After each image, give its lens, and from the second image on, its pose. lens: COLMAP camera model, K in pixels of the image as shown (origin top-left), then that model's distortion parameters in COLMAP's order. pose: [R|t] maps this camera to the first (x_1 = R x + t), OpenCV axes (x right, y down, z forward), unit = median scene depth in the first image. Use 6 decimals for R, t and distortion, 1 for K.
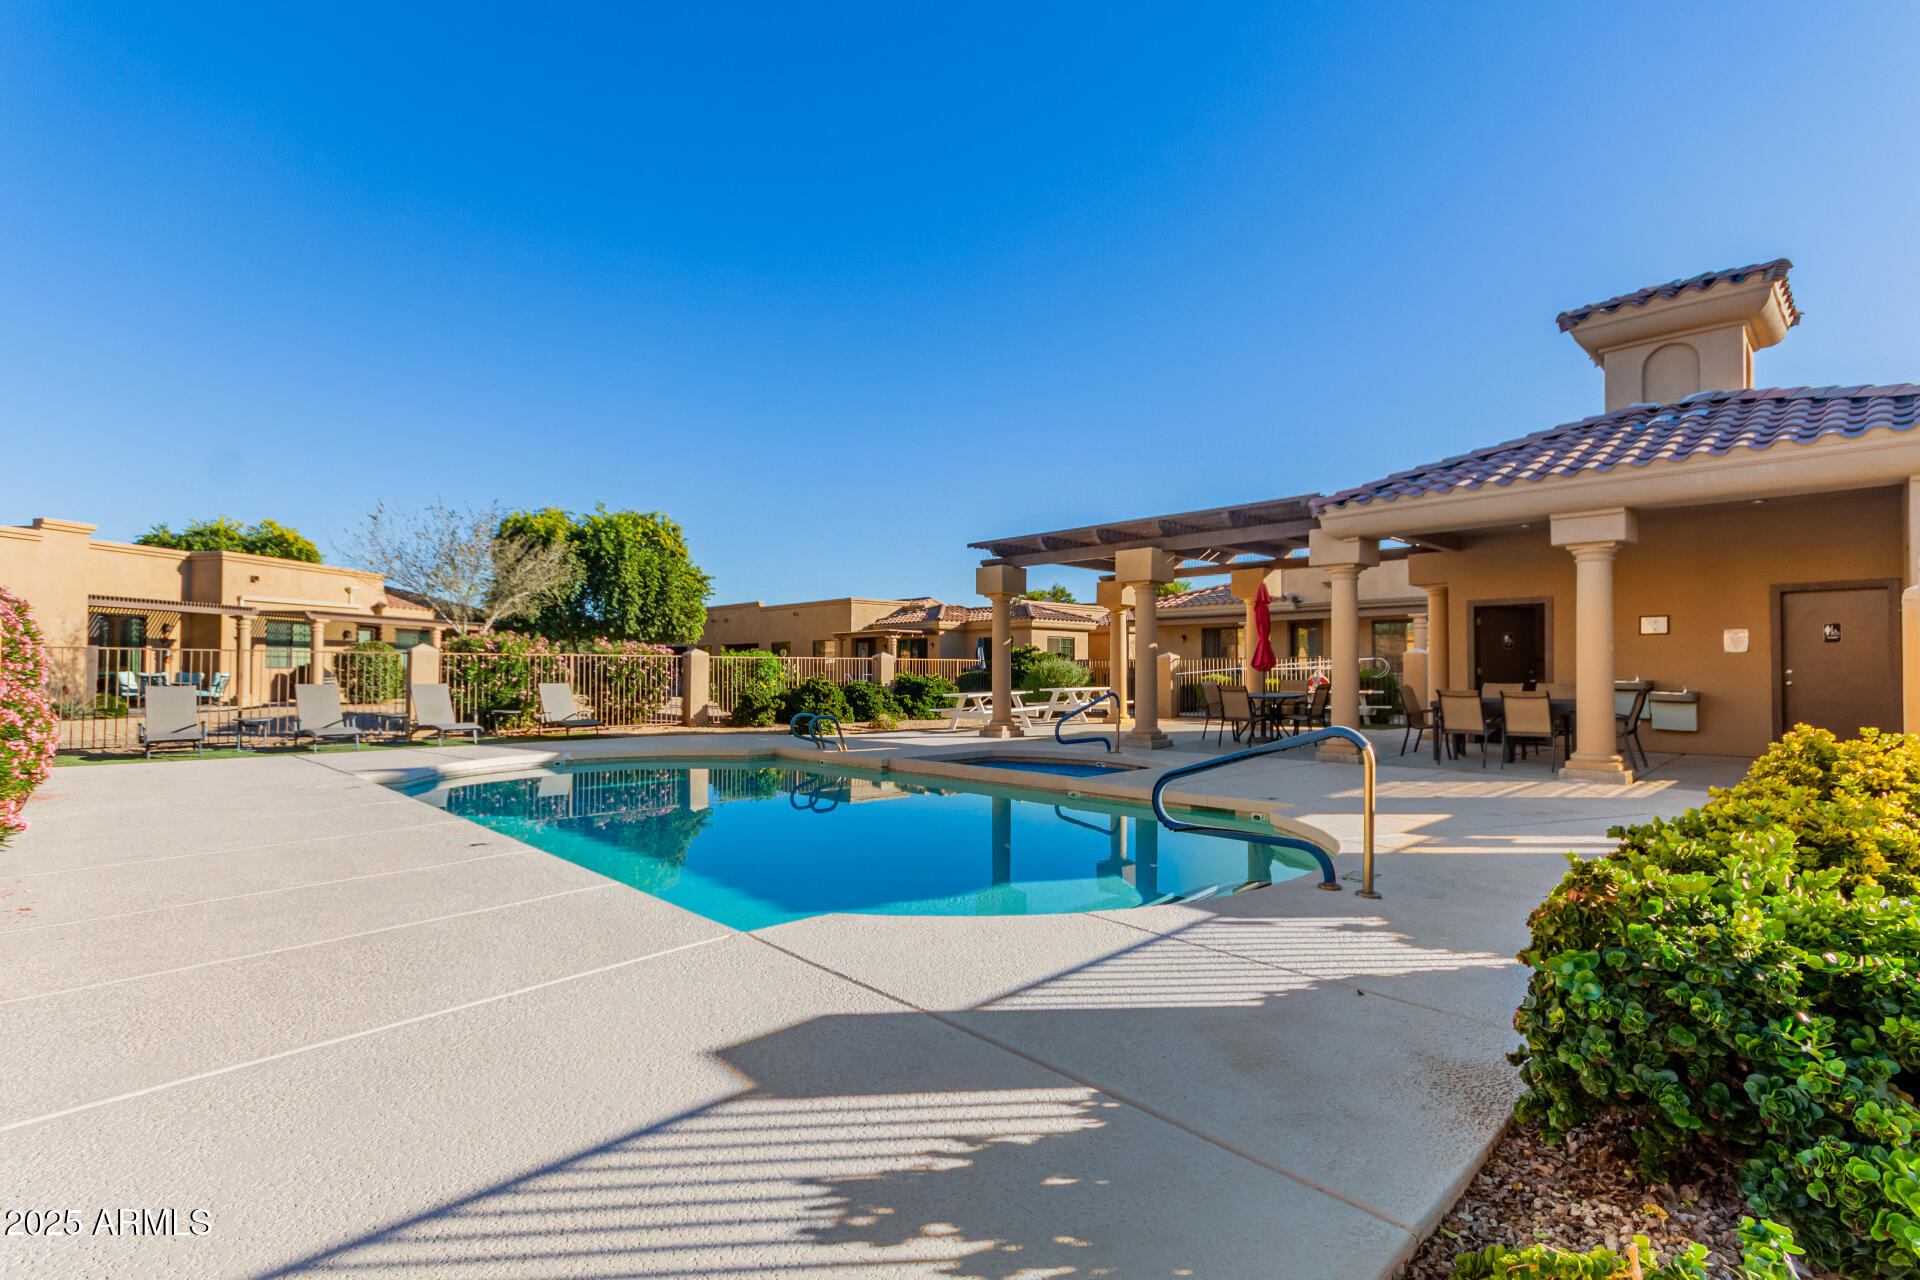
lens RADIAL K [[878.9, 0, 953.0], [0, 878.9, 662.0], [0, 0, 1]] dist [0.000380, -0.000285]
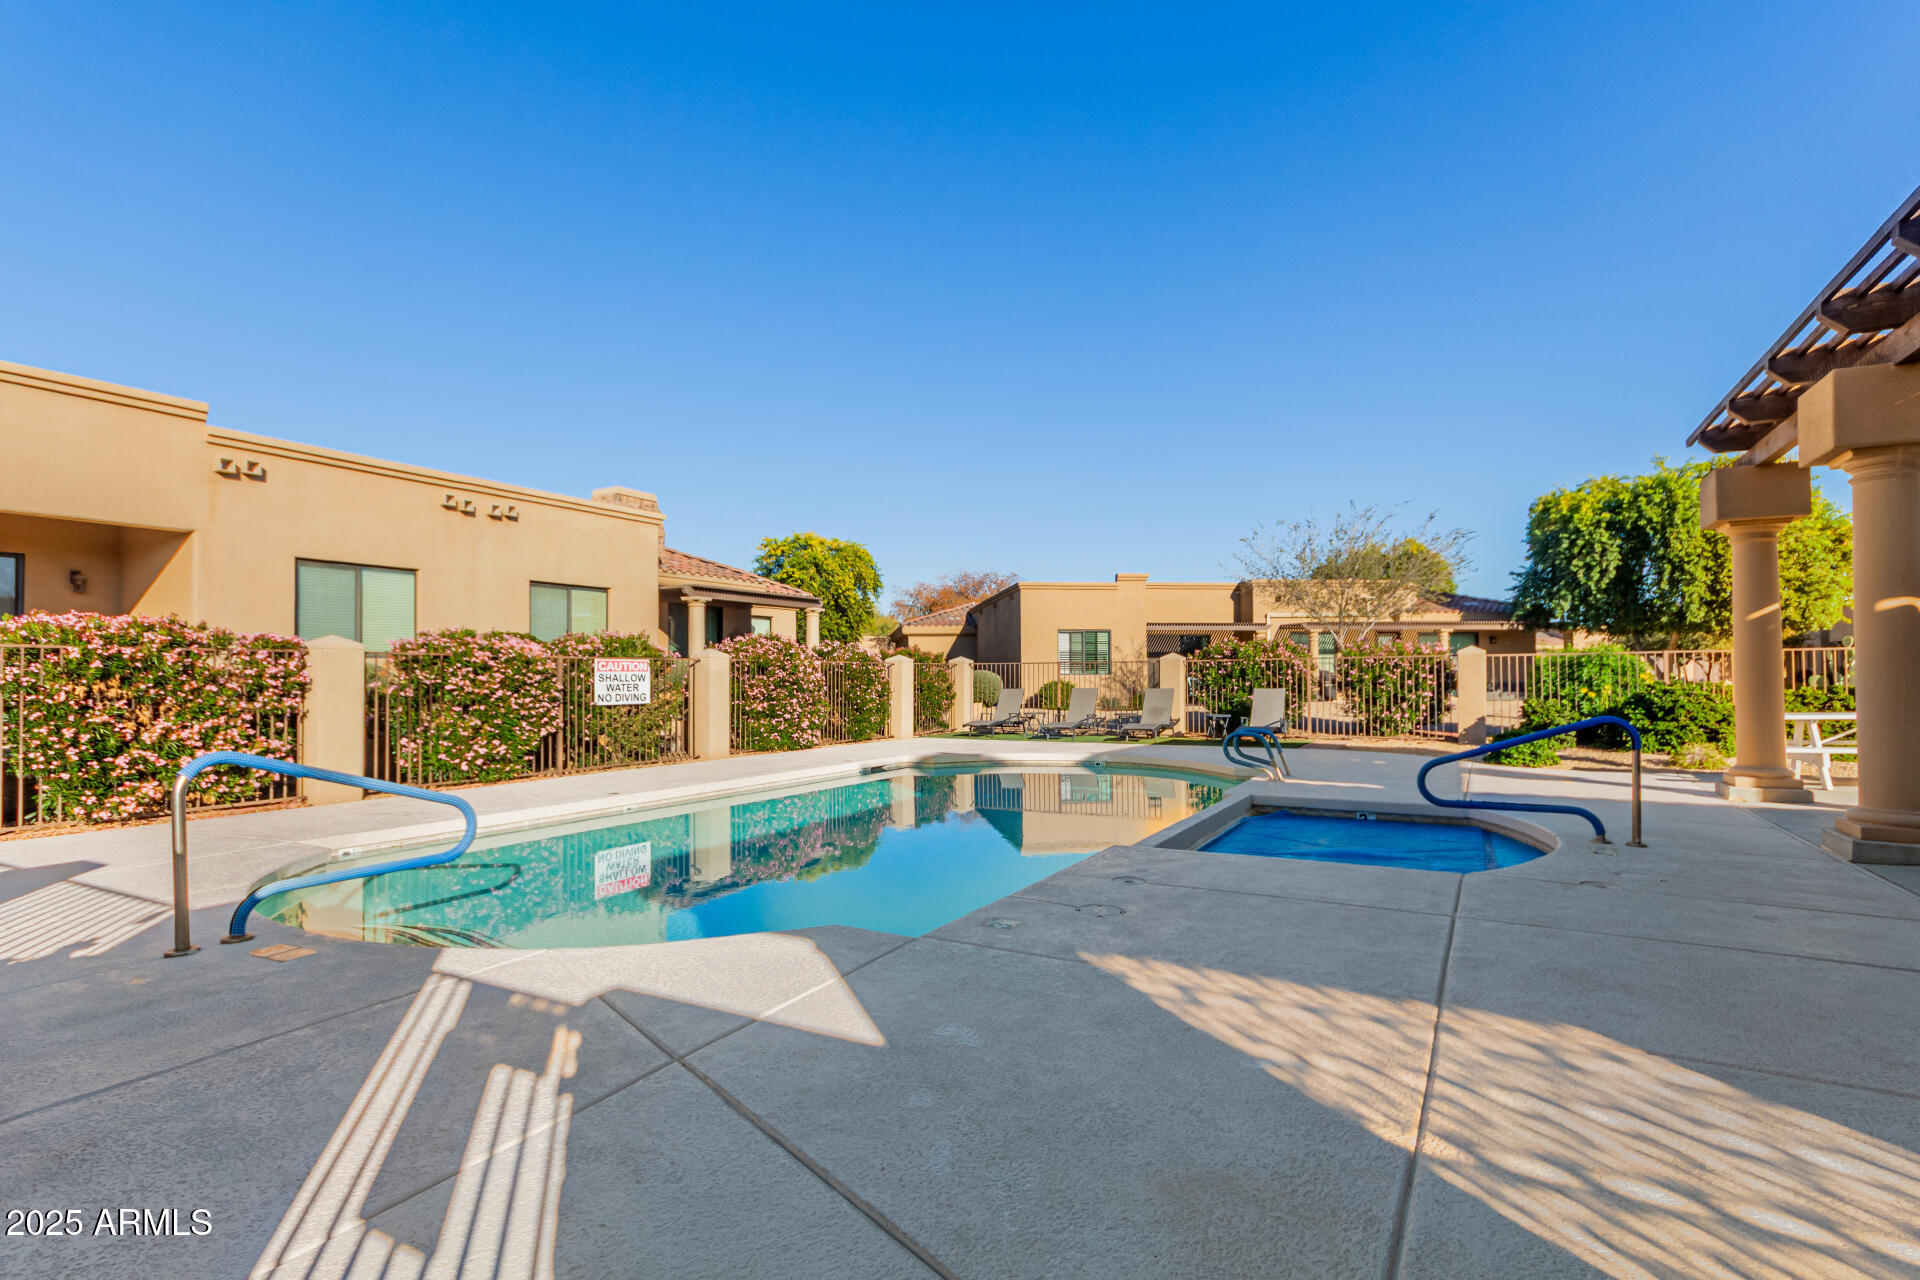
lens RADIAL K [[893.5, 0, 959.0], [0, 893.5, 657.9], [0, 0, 1]] dist [0.004406, 0.000362]
pose [[0.293871, -0.025096, -0.955516, 0.330888], [0.019020, 0.999611, -0.020404, 0.003752], [0.955656, -0.012178, 0.294234, 0.318236]]
